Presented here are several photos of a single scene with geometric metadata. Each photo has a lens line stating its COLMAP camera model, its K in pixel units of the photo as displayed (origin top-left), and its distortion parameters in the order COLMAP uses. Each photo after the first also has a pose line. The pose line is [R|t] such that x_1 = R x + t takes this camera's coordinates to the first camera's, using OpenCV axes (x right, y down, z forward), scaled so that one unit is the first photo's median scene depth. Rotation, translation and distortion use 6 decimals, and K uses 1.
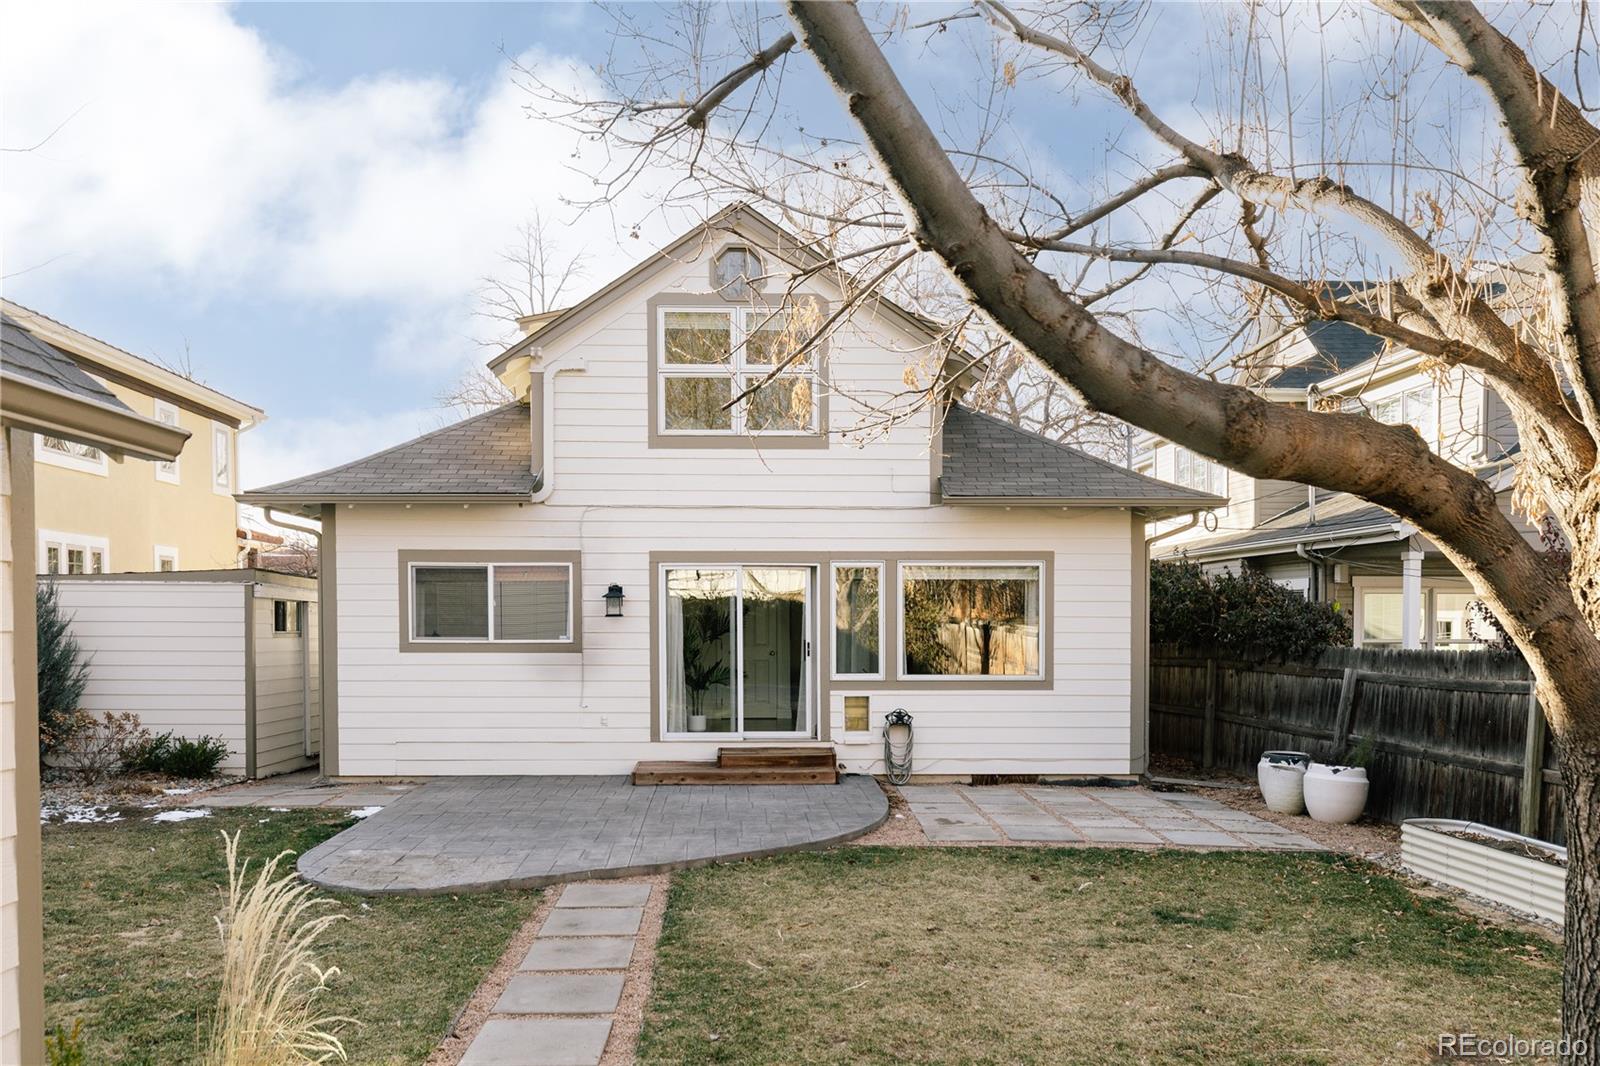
lens RADIAL K [[1167.3, 0, 800.0], [0, 1167.3, 533.0], [0, 0, 1]] dist [0.002871, -0.000711]
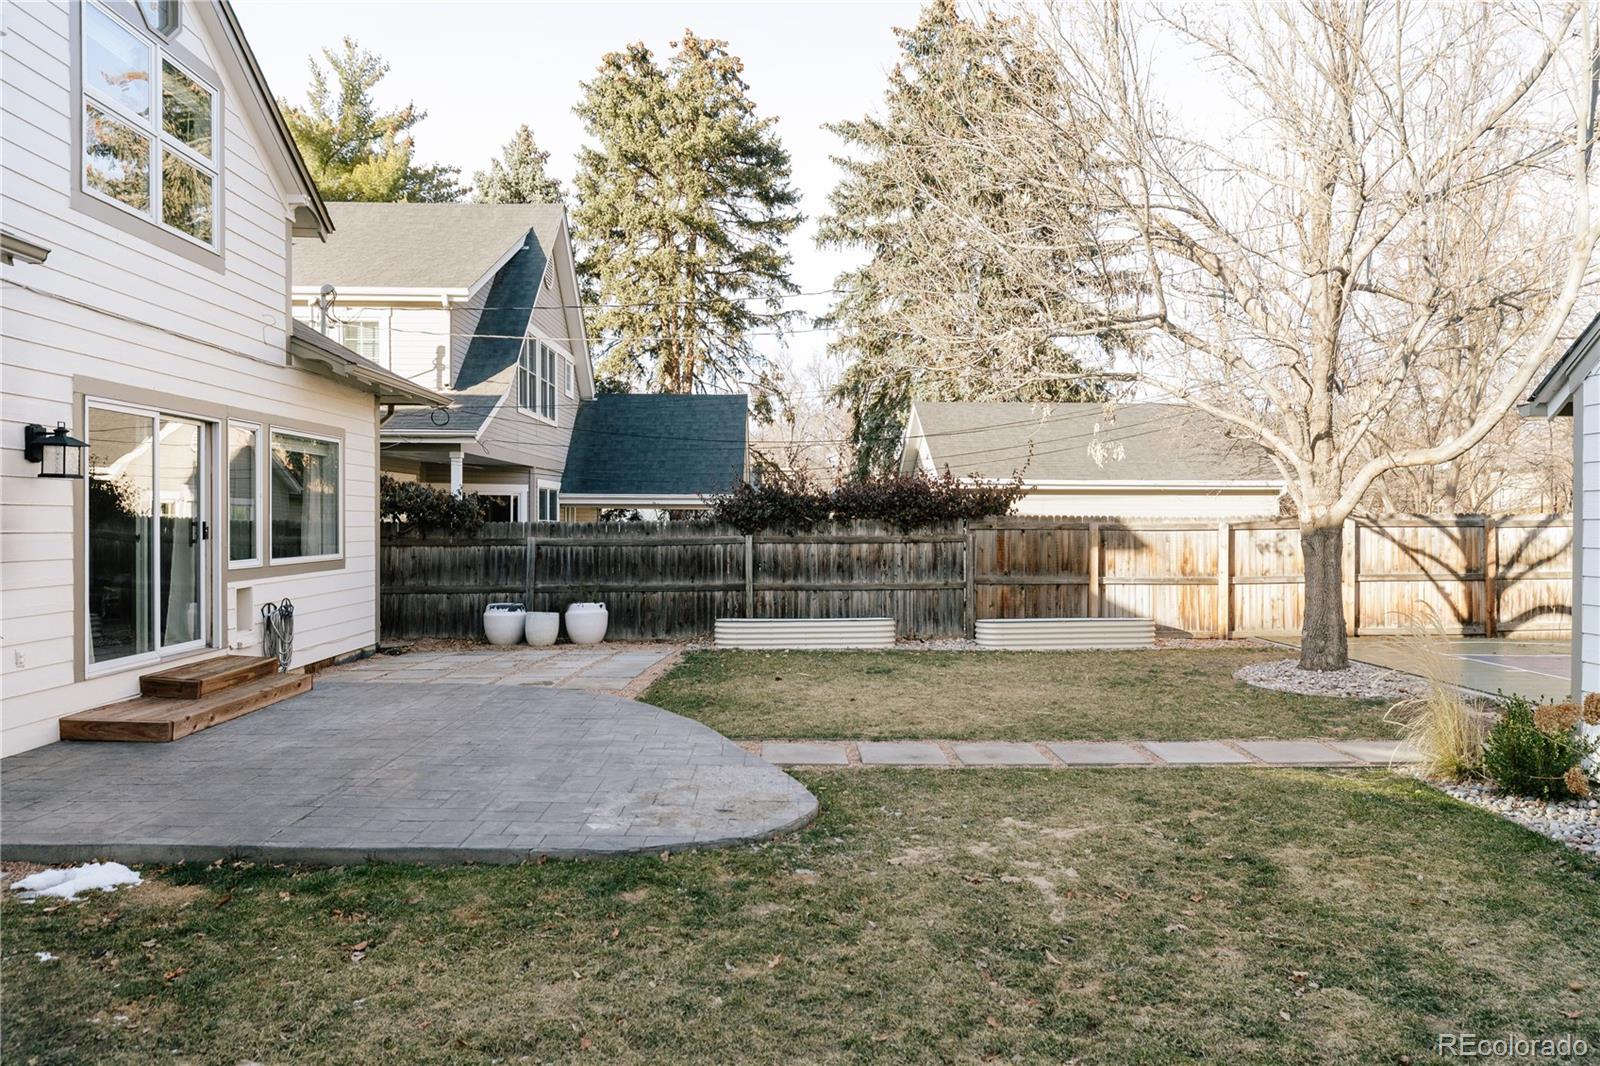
lens RADIAL K [[1047.9, 0, 800.0], [0, 1047.9, 533.0], [0, 0, 1]] dist [-0.035824, -0.000450]
pose [[0.012533, -0.014513, 0.999816, -0.913789], [-0.073326, 0.997189, 0.015394, 0.086502], [-0.997229, -0.073506, 0.011433, 0.843586]]
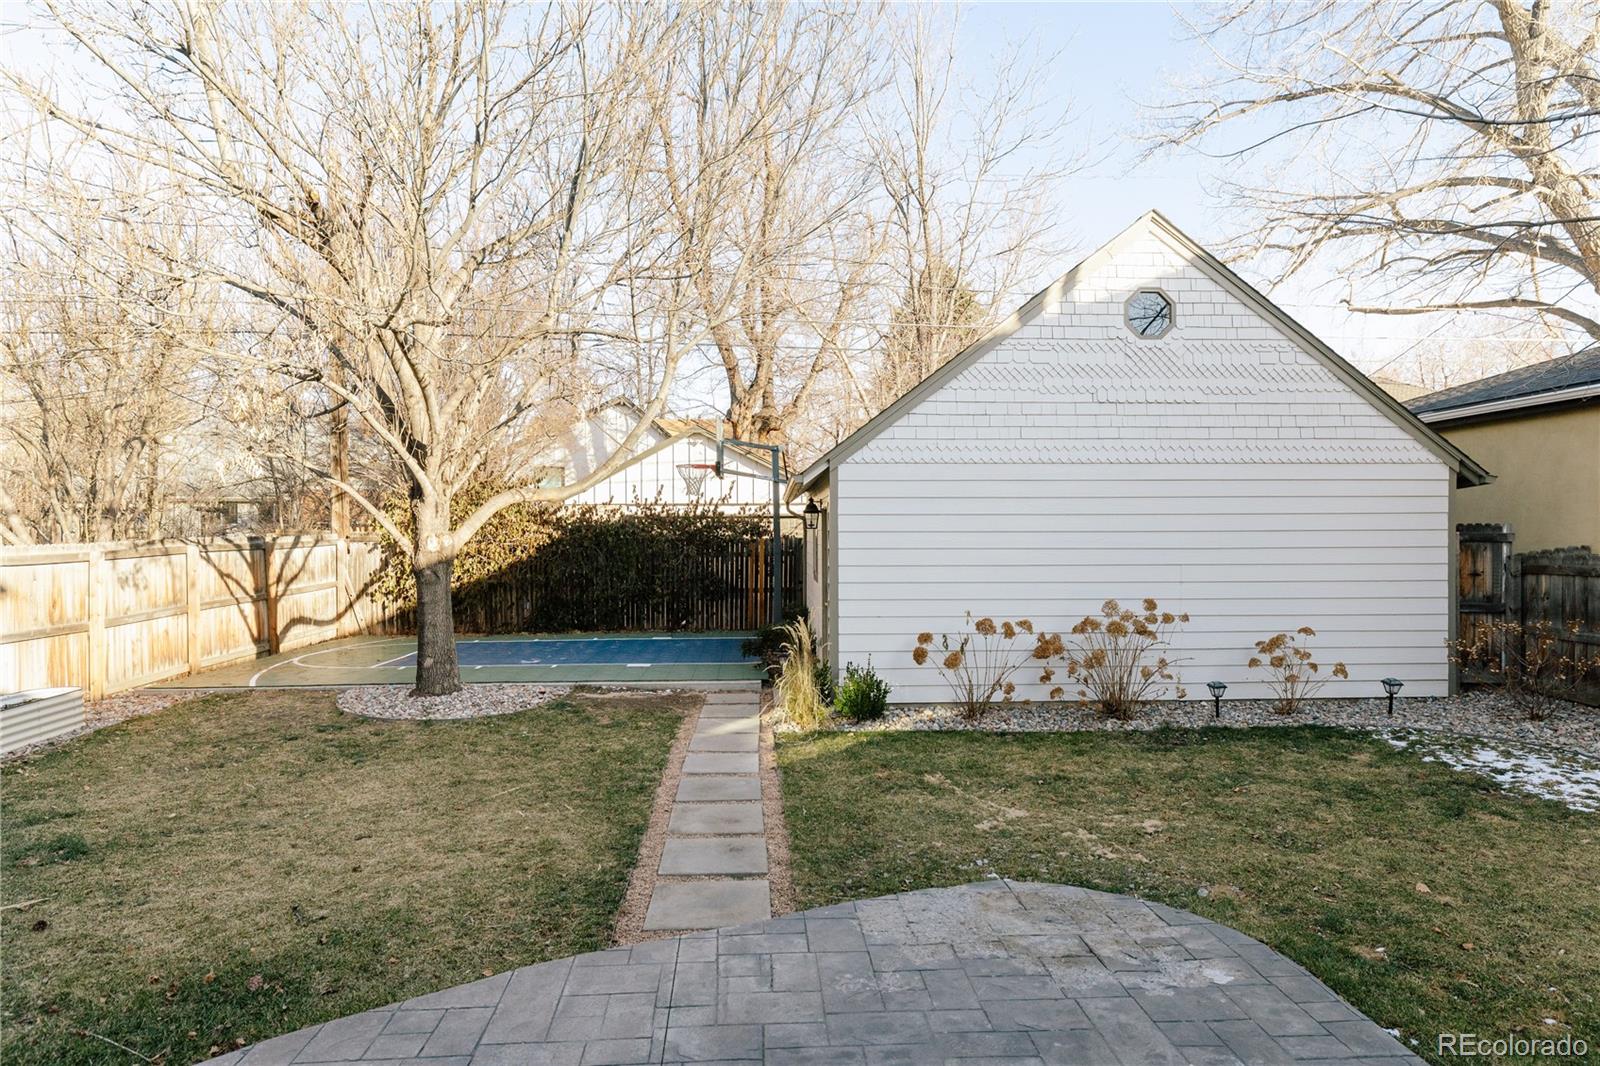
lens RADIAL K [[928.0, 0, 800.0], [0, 928.0, 533.0], [0, 0, 1]] dist [0.002801, 0.000966]
pose [[-0.999966, 0.000600, -0.008210, -0.183771], [0.001161, 0.997648, -0.068536, 0.102011], [0.008149, -0.068543, -0.997615, 1.341711]]
